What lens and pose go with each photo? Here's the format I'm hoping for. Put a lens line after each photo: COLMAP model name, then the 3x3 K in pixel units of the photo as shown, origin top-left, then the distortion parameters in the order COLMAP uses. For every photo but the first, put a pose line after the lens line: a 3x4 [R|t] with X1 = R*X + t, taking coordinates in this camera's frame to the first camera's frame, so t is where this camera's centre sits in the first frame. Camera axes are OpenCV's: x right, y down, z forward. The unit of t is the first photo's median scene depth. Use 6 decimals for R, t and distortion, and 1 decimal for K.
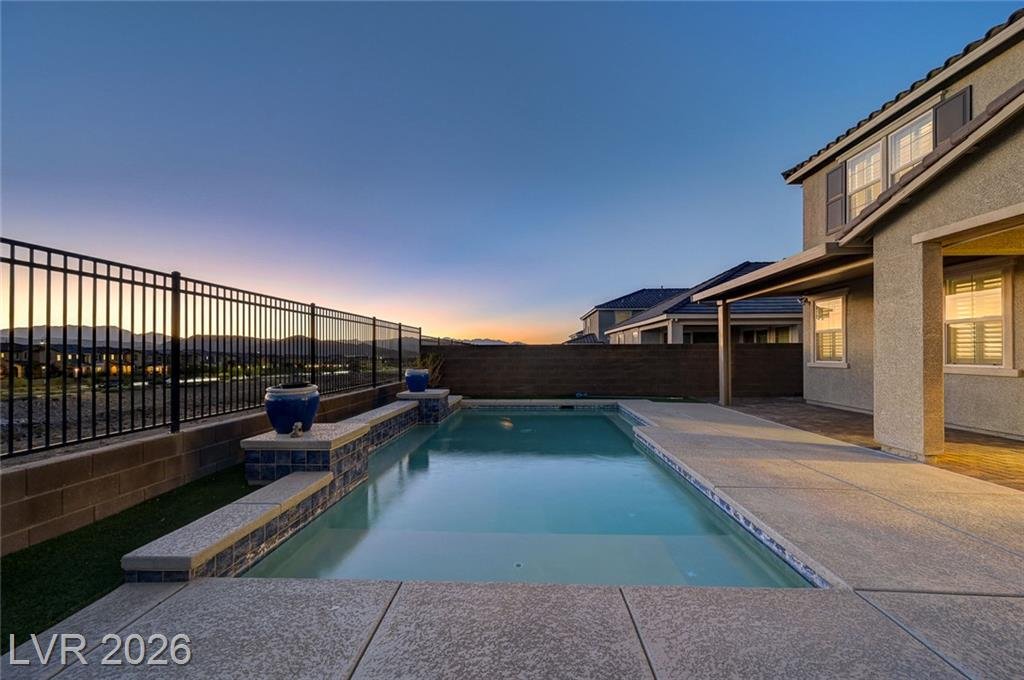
lens RADIAL K [[405.6, 0, 515.5], [0, 405.6, 349.4], [0, 0, 1]] dist [0.000801, 0.000229]
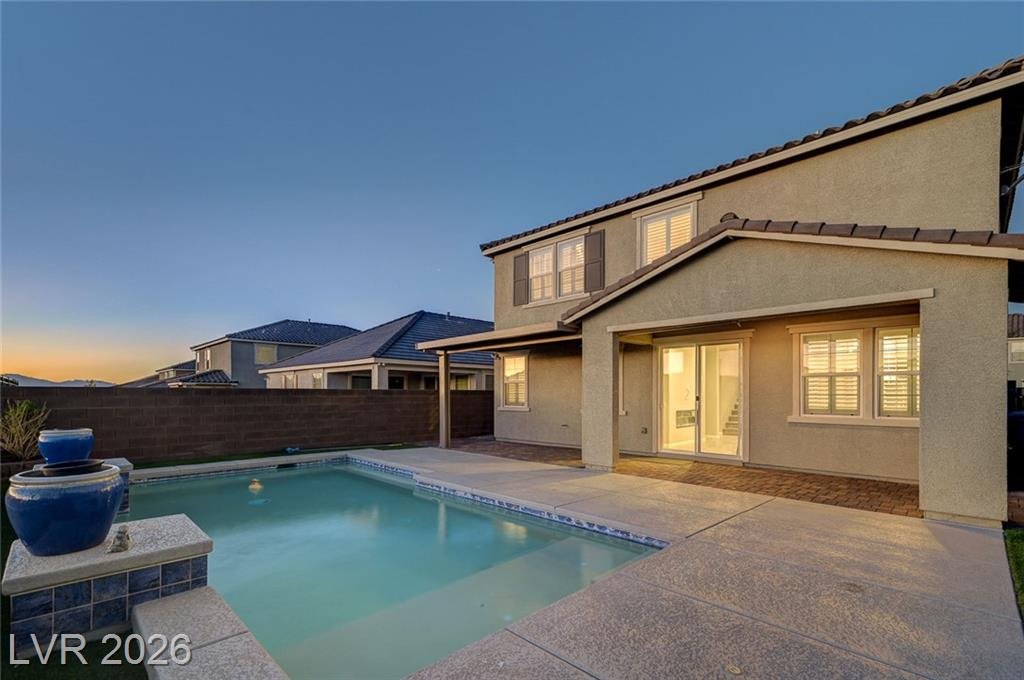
lens RADIAL K [[456.2, 0, 514.2], [0, 456.2, 392.0], [0, 0, 1]] dist [0.012905, 0.000096]
pose [[0.678386, 0.008964, 0.734651, -0.256828], [-0.011415, 0.999933, -0.001661, -0.011472], [-0.734617, -0.007259, 0.678443, 0.036691]]
